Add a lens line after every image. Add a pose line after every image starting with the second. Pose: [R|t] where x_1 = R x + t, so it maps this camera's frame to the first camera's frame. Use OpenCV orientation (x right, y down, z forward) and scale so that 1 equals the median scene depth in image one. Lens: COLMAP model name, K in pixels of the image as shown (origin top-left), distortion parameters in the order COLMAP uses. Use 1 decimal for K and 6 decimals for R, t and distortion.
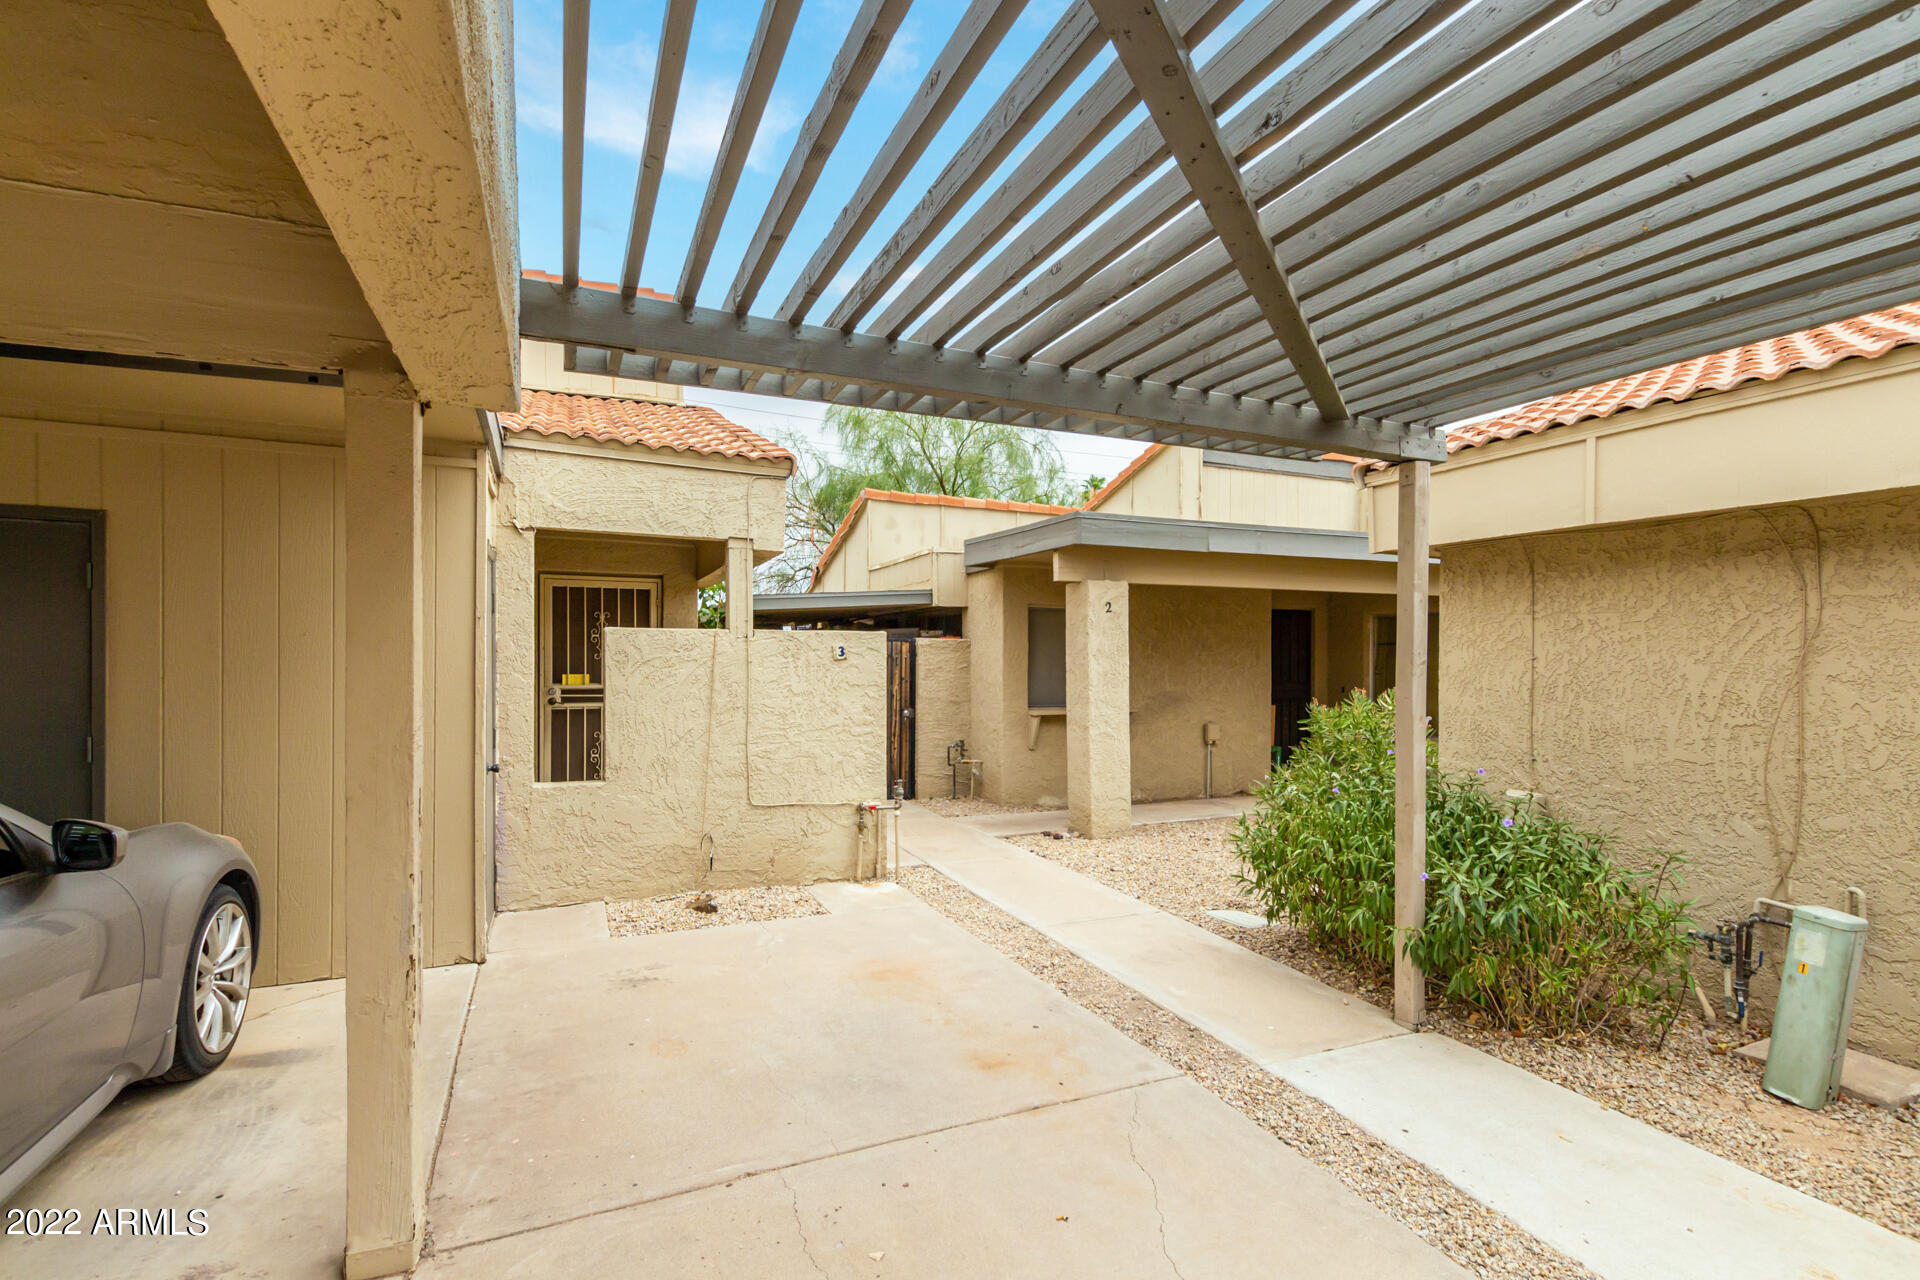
lens RADIAL K [[889.9, 0, 970.5], [0, 889.9, 659.7], [0, 0, 1]] dist [0.000680, -0.003642]
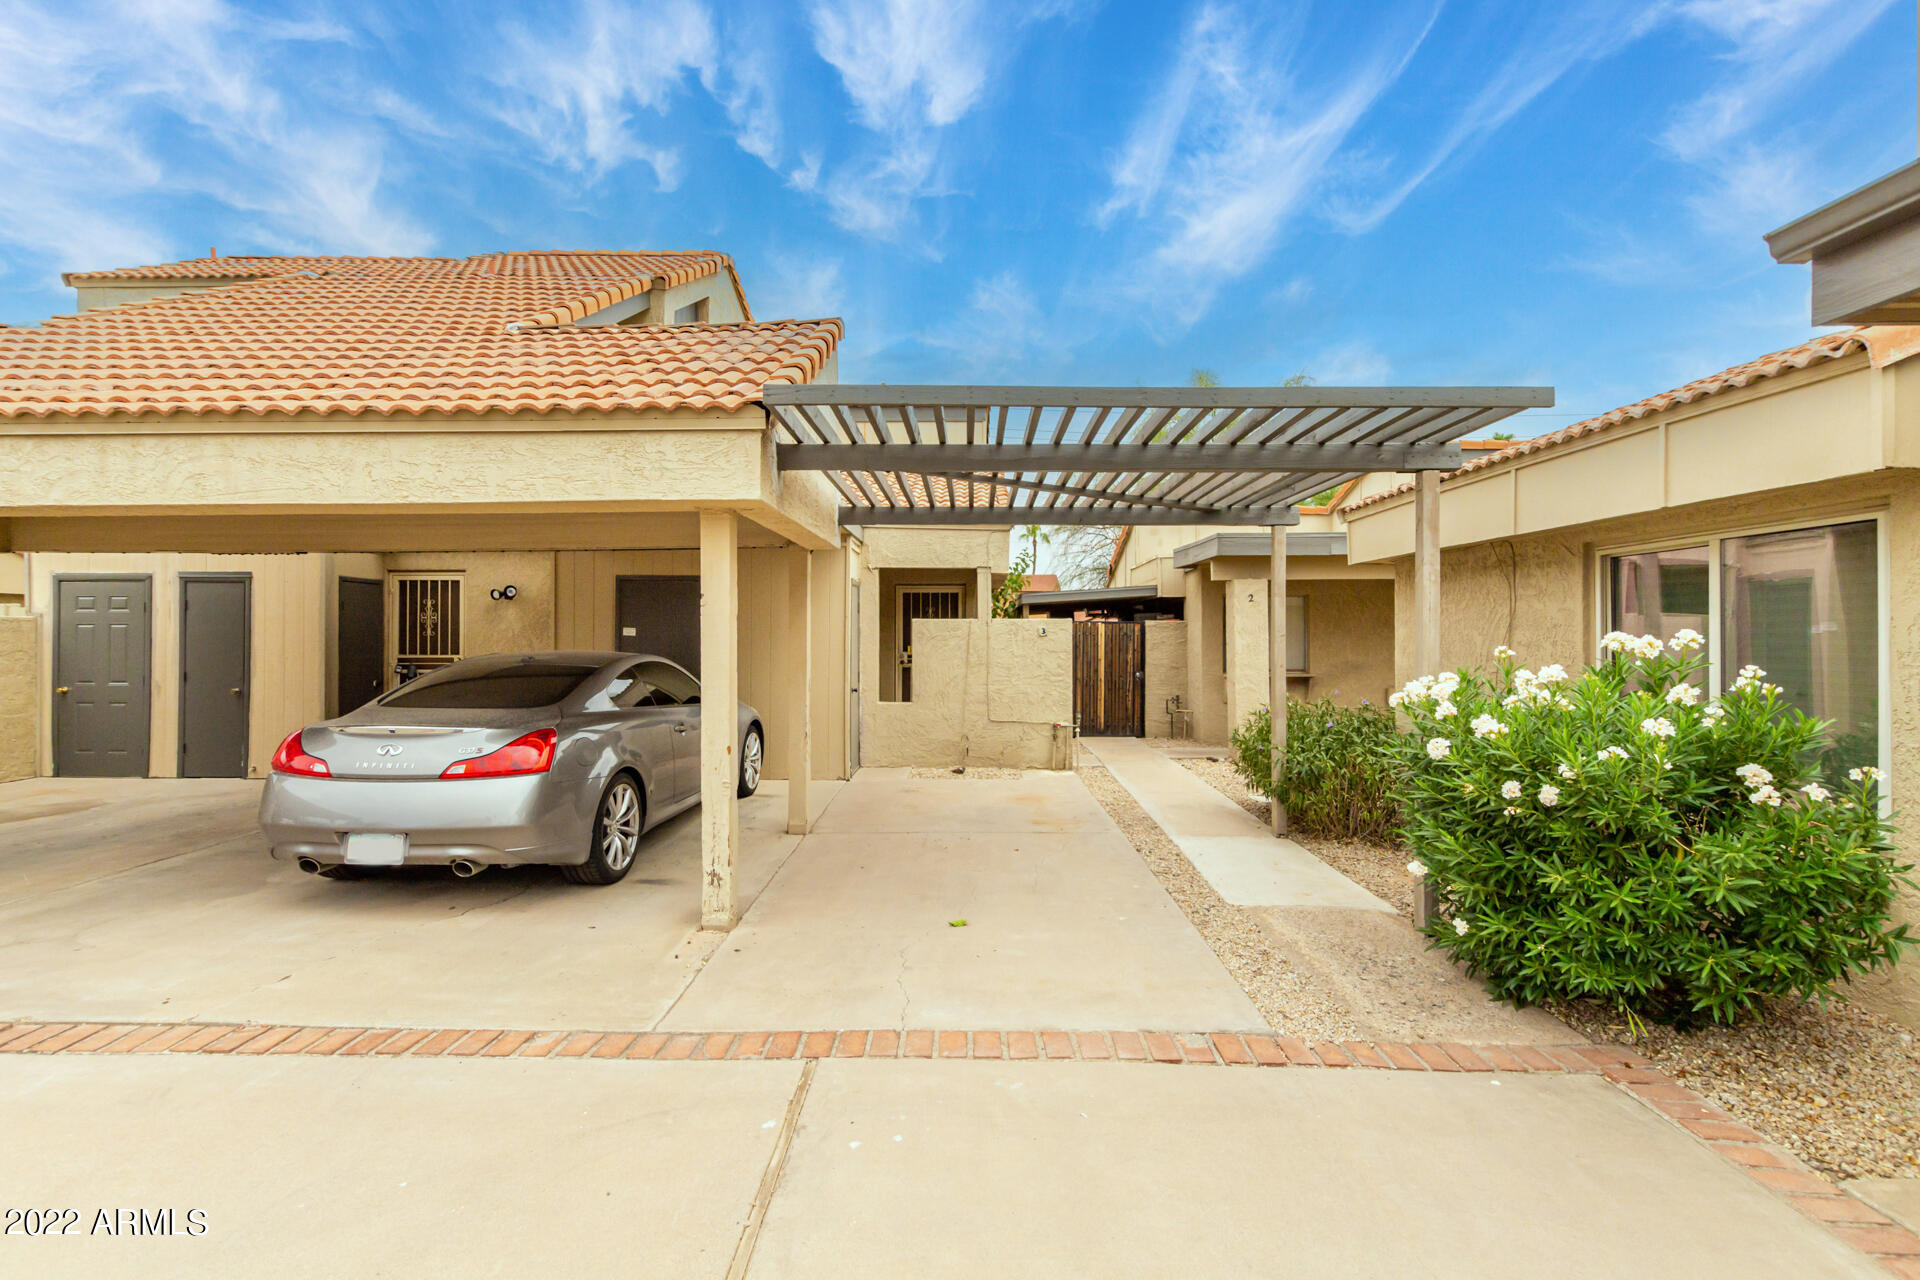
lens RADIAL K [[889.9, 0, 956.3], [0, 889.9, 634.6], [0, 0, 1]] dist [0.000680, -0.003642]
pose [[0.898855, -0.007248, -0.438187, 0.442064], [0.004675, 0.999965, -0.006950, 0.008532], [0.438222, 0.004199, 0.898857, -0.570603]]
